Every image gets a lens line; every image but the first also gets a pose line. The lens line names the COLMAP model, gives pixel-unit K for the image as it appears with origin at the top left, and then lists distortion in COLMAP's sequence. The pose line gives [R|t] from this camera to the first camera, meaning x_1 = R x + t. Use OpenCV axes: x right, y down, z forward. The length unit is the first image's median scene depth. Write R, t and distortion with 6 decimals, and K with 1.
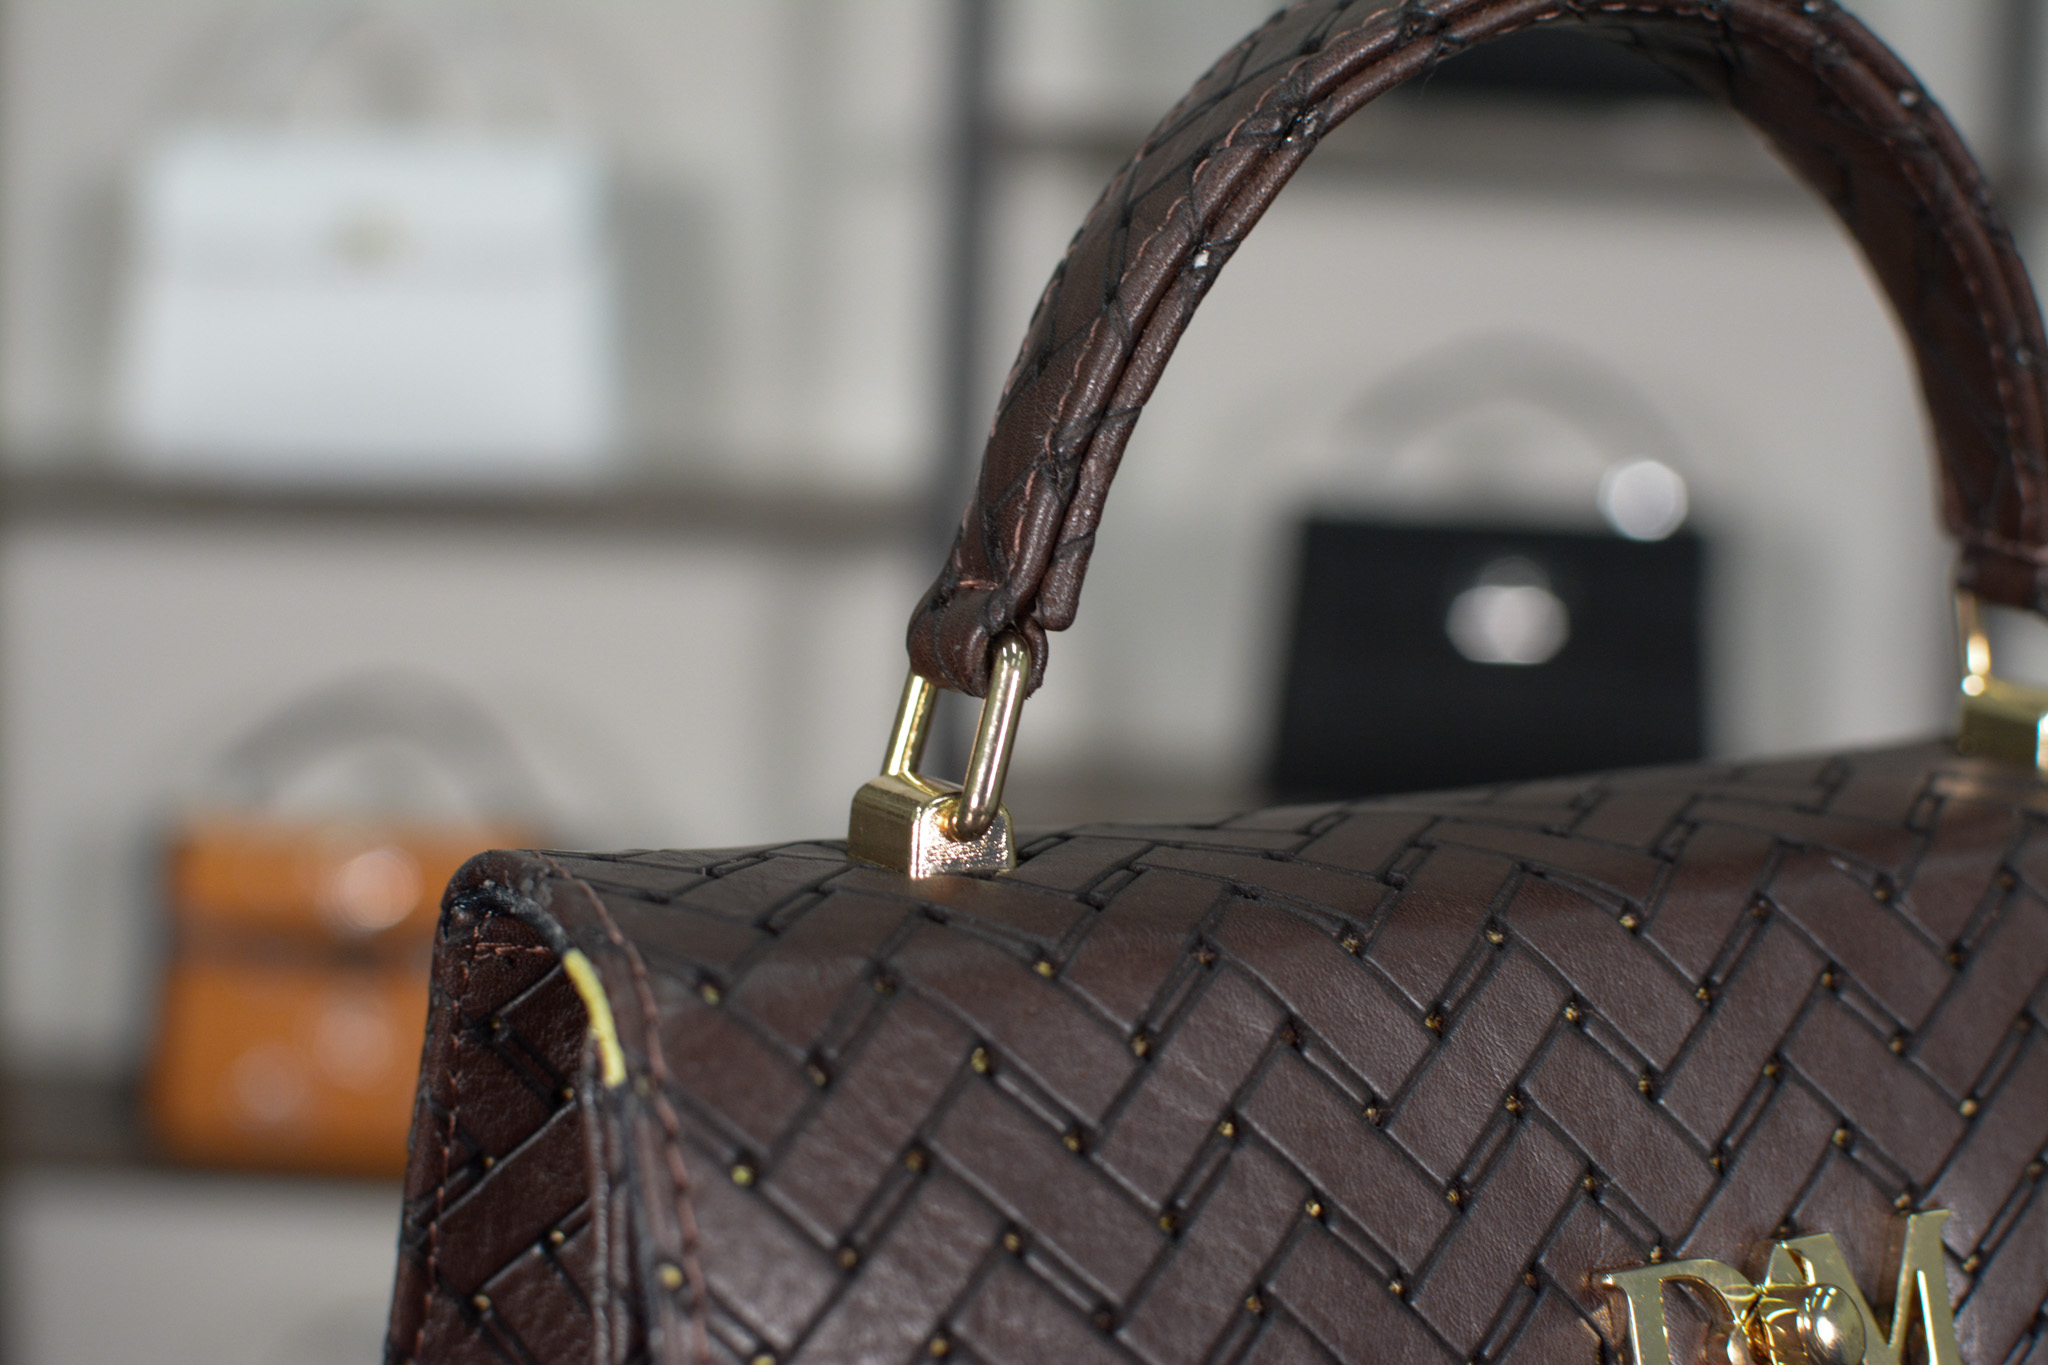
lens RADIAL K [[3205.0, 0, 1024.0], [0, 3205.0, 682.5], [0, 0, 1]] dist [-0.215102, 0.237454]
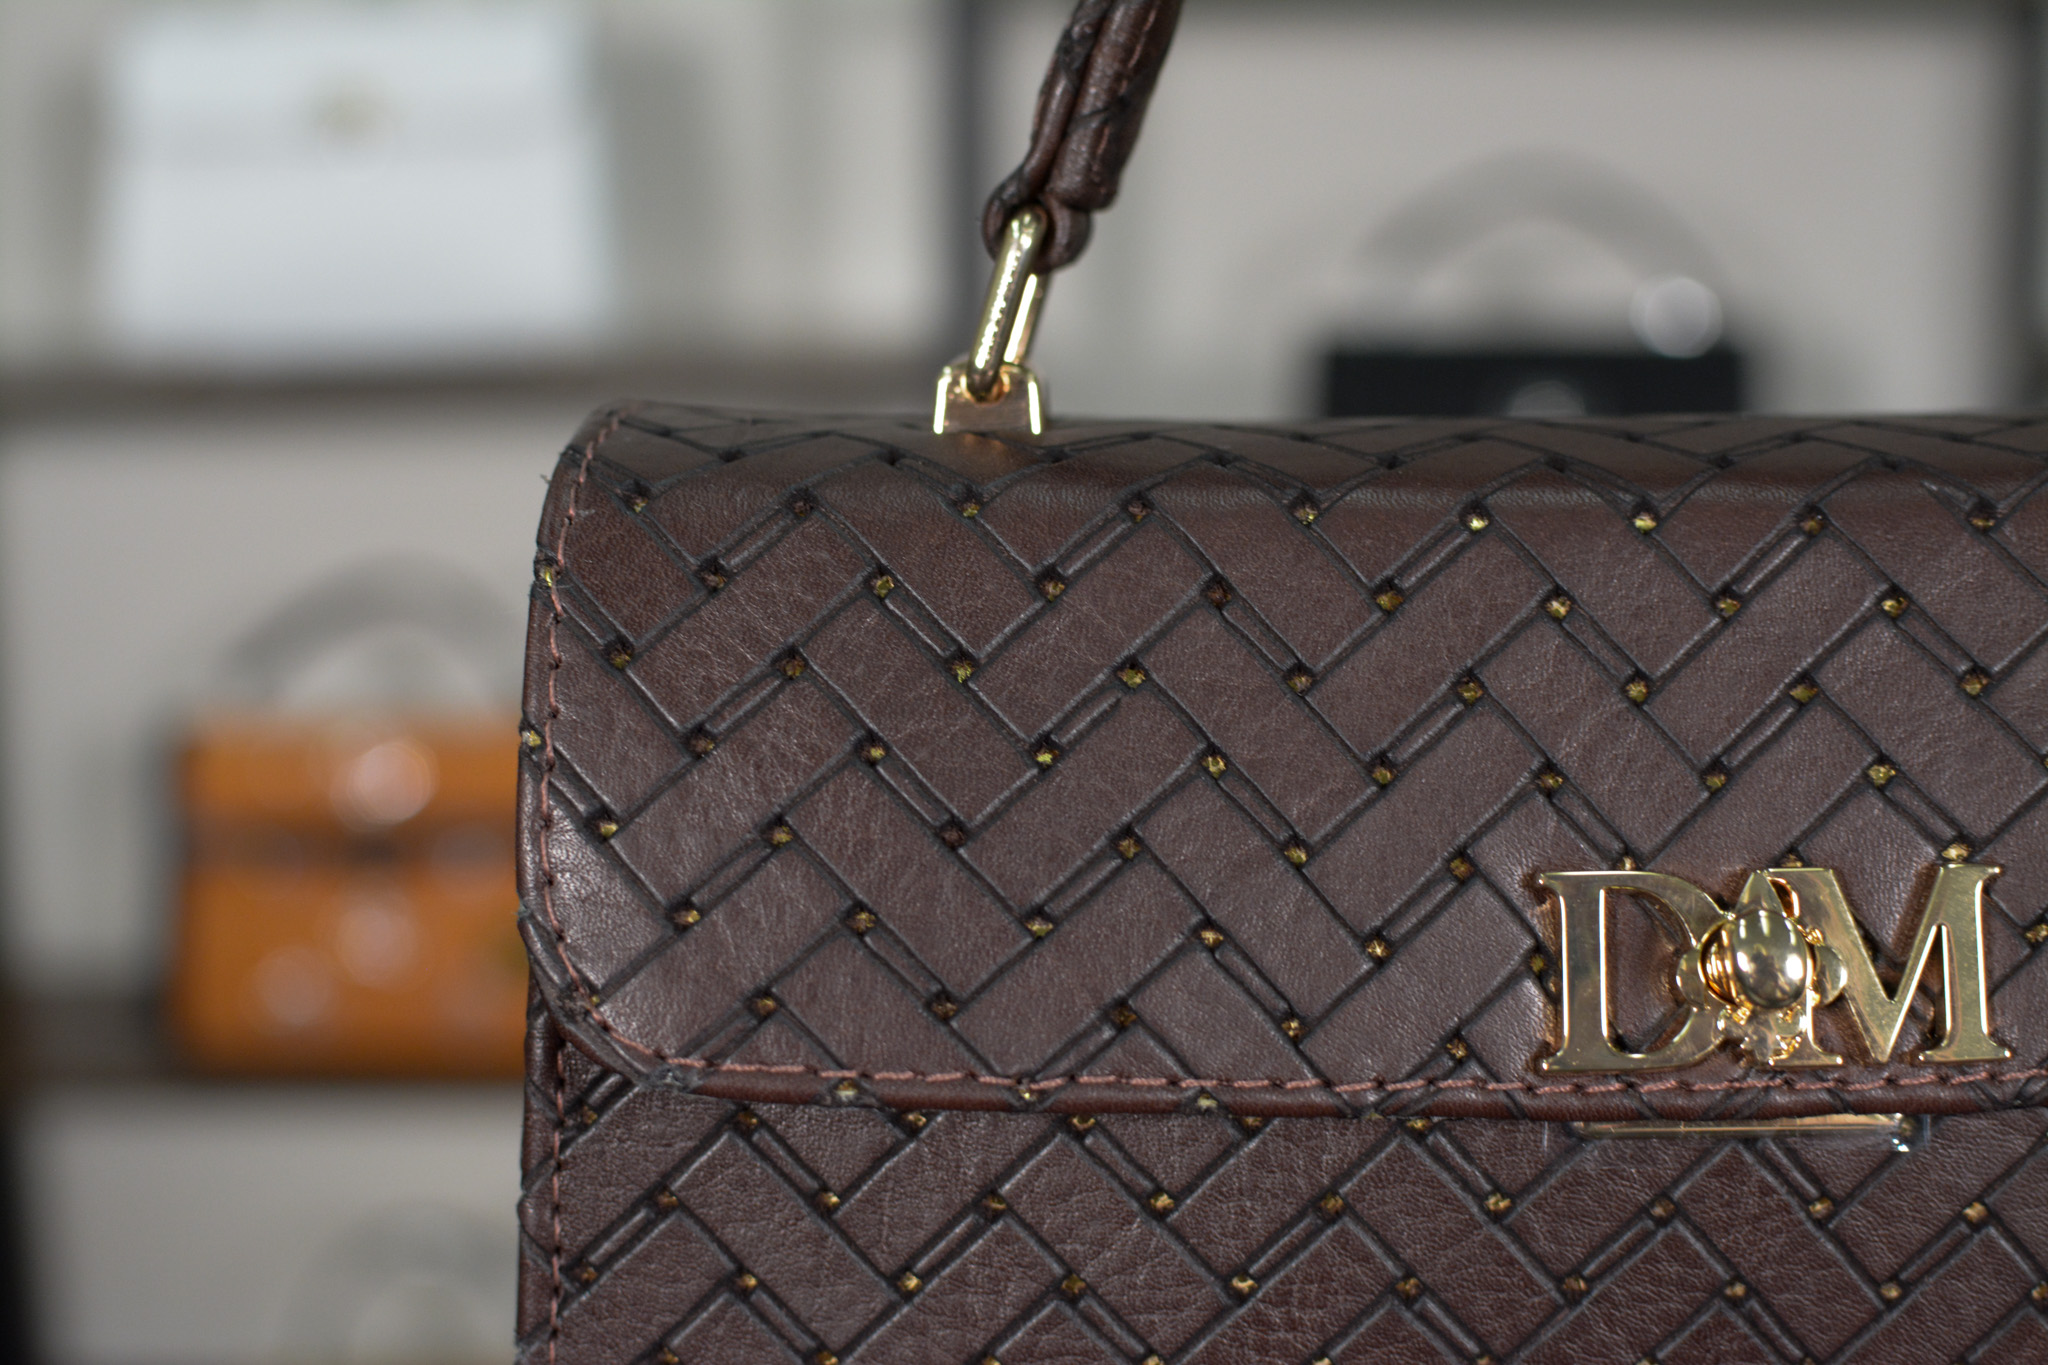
lens RADIAL K [[3205.0, 0, 1024.0], [0, 3205.0, 682.5], [0, 0, 1]] dist [-0.215102, 0.237454]
pose [[0.881894, 0.066817, -0.466688, 0.493095], [-0.047034, 0.997437, 0.053926, 0.084081], [0.469095, -0.025607, 0.882776, 0.070387]]
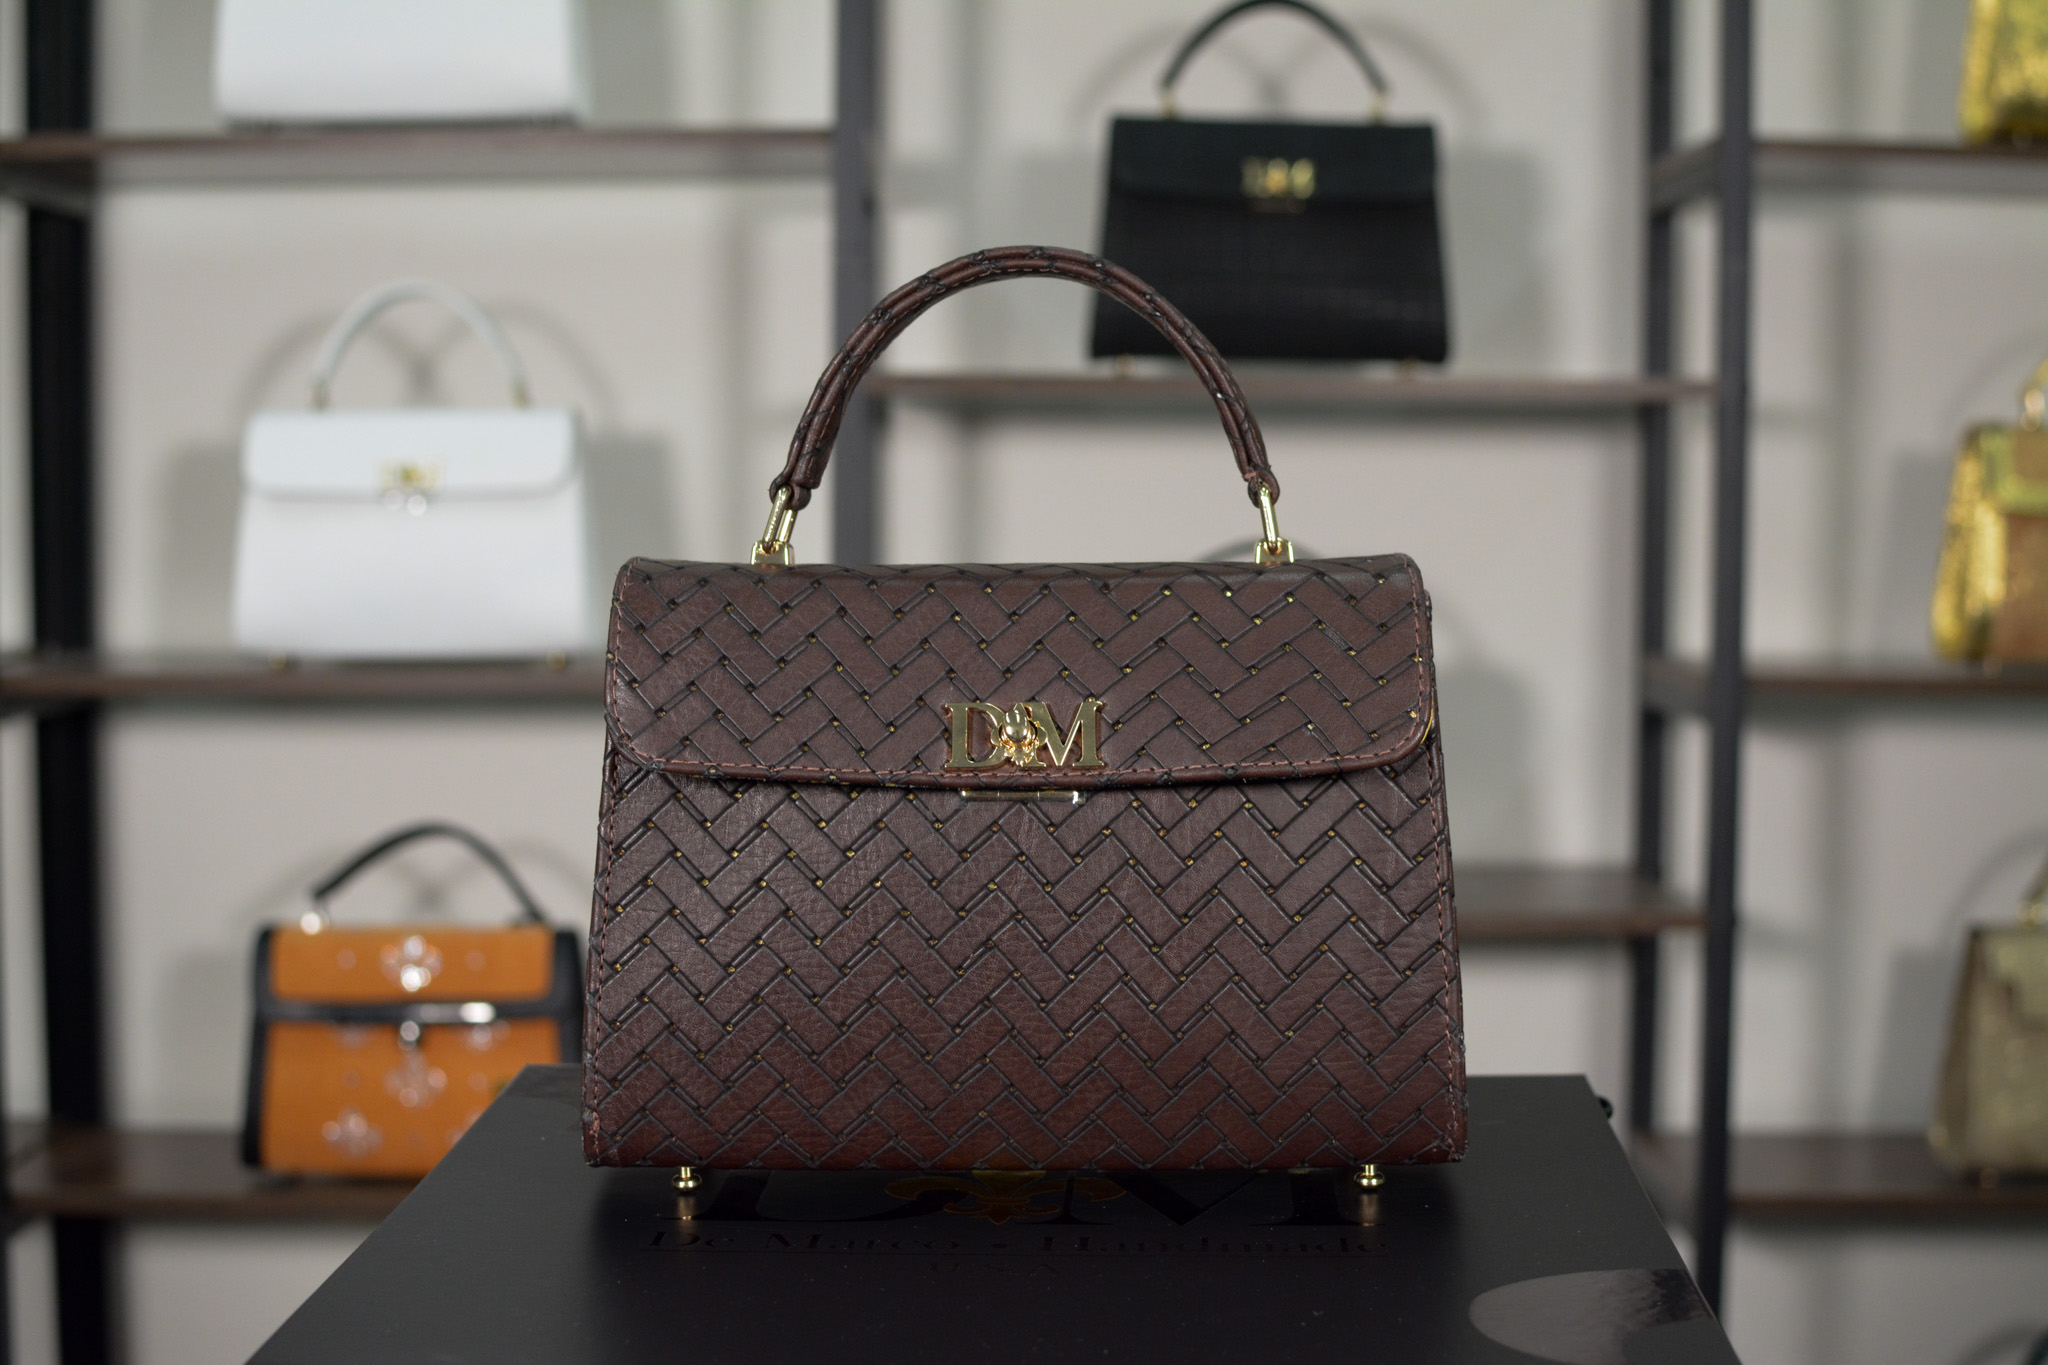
lens RADIAL K [[3205.0, 0, 1024.0], [0, 3205.0, 682.5], [0, 0, 1]] dist [-0.215102, 0.237454]
pose [[0.889991, 0.019908, -0.455542, 1.572084], [-0.059113, 0.995653, -0.071977, 0.372816], [0.452129, 0.090988, 0.887299, -1.555619]]
